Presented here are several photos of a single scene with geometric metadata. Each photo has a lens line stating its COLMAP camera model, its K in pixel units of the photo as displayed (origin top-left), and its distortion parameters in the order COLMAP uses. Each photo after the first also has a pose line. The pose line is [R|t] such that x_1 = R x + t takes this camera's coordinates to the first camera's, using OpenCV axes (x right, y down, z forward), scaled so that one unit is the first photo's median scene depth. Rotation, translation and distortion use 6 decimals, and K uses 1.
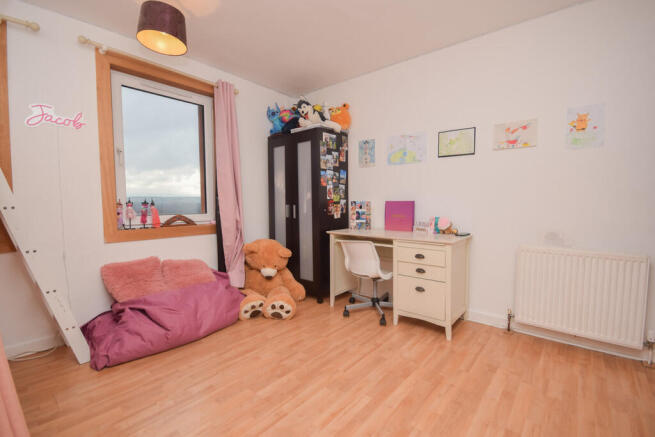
lens RADIAL K [[288.3, 0, 329.4], [0, 288.3, 215.3], [0, 0, 1]] dist [0.000438, 0.000278]
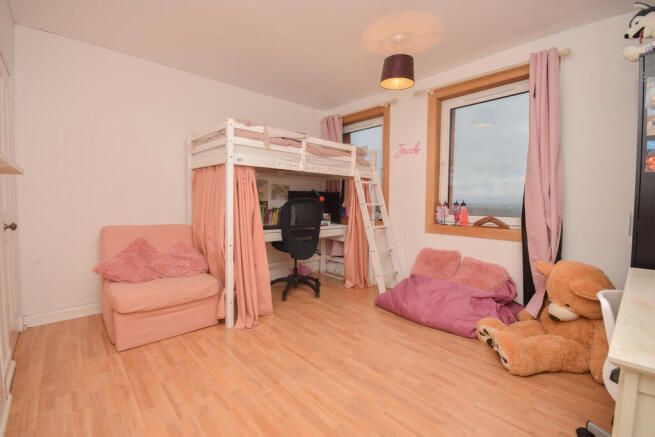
lens RADIAL K [[288.3, 0, 326.7], [0, 288.3, 219.2], [0, 0, 1]] dist [0.000438, 0.000278]
pose [[-0.121782, 0.062783, -0.990569, 0.614822], [-0.061235, 0.995621, 0.070632, -0.033413], [0.990666, 0.069260, -0.117405, 0.658308]]
